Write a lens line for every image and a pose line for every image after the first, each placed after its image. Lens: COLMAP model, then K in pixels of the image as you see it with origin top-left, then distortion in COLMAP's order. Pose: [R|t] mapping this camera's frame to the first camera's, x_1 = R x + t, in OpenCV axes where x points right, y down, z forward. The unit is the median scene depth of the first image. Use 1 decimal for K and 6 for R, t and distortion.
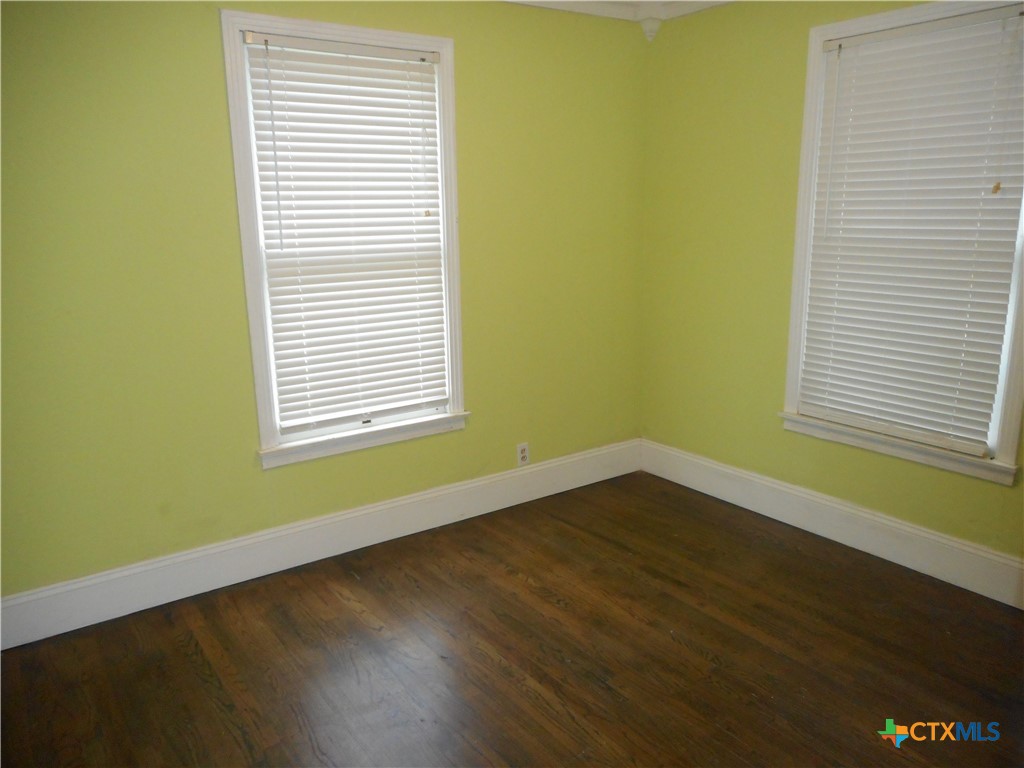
lens RADIAL K [[781.7, 0, 514.0], [0, 781.7, 385.8], [0, 0, 1]] dist [-0.006824, 0.000665]
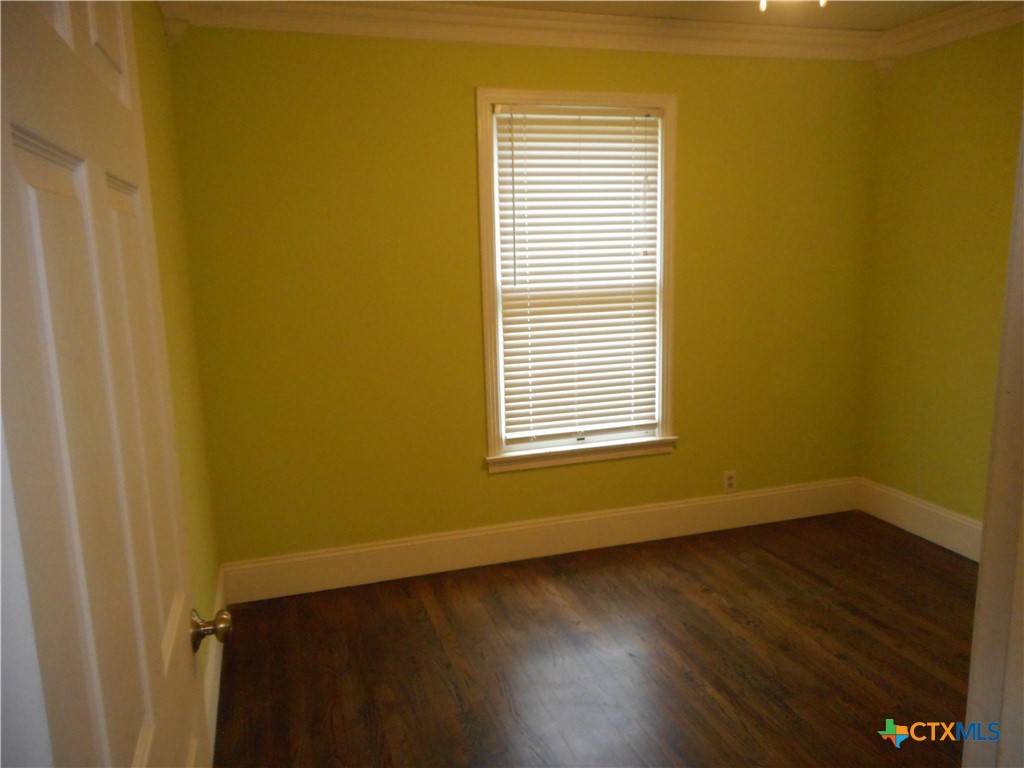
lens RADIAL K [[781.7, 0, 511.0], [0, 781.7, 383.5], [0, 0, 1]] dist [-0.006824, 0.000665]
pose [[0.952283, 0.047356, -0.301521, 0.054205], [-0.058300, 0.997923, -0.027394, 0.003727], [0.299597, 0.043666, 0.953066, -0.103964]]
